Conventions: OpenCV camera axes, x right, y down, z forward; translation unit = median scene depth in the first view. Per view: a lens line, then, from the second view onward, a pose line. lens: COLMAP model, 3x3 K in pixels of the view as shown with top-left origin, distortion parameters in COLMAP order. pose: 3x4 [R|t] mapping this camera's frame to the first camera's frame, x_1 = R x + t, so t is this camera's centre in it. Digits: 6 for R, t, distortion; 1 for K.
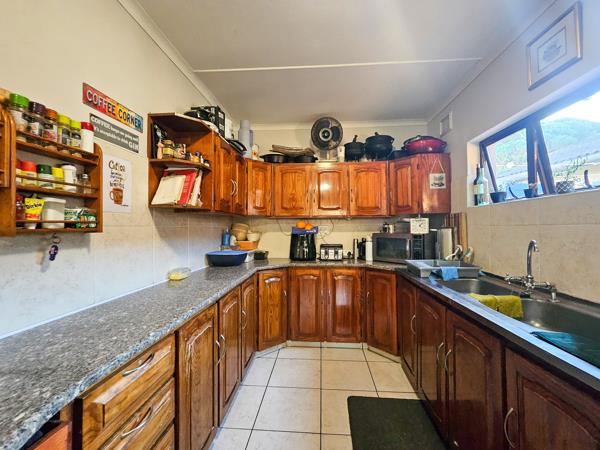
lens RADIAL K [[250.7, 0, 300.0], [0, 250.7, 225.0], [0, 0, 1]] dist [0.000665, 0.000021]
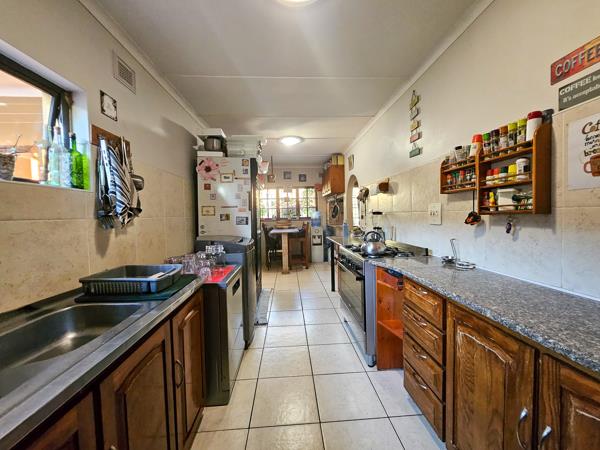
lens RADIAL K [[250.7, 0, 300.0], [0, 250.7, 225.0], [0, 0, 1]] dist [0.000665, 0.000021]
pose [[-0.989152, 0.034438, -0.142802, 0.147424], [0.030009, 0.999003, 0.033059, 0.005656], [0.143798, 0.028416, -0.989199, 0.911231]]
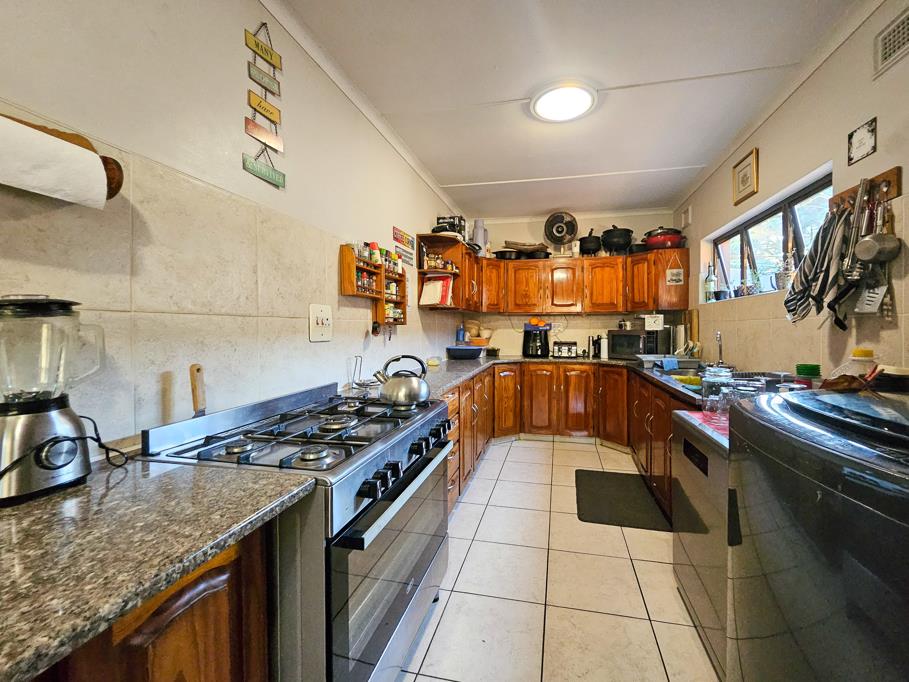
lens RADIAL K [[399.1, 0, 466.3], [0, 399.1, 330.7], [0, 0, 1]] dist [-0.000086, -0.000002]
pose [[0.989525, 0.004186, -0.144302, -0.035501], [-0.001978, 0.999879, 0.015439, 0.012959], [0.144349, -0.014992, 0.989413, -0.656085]]
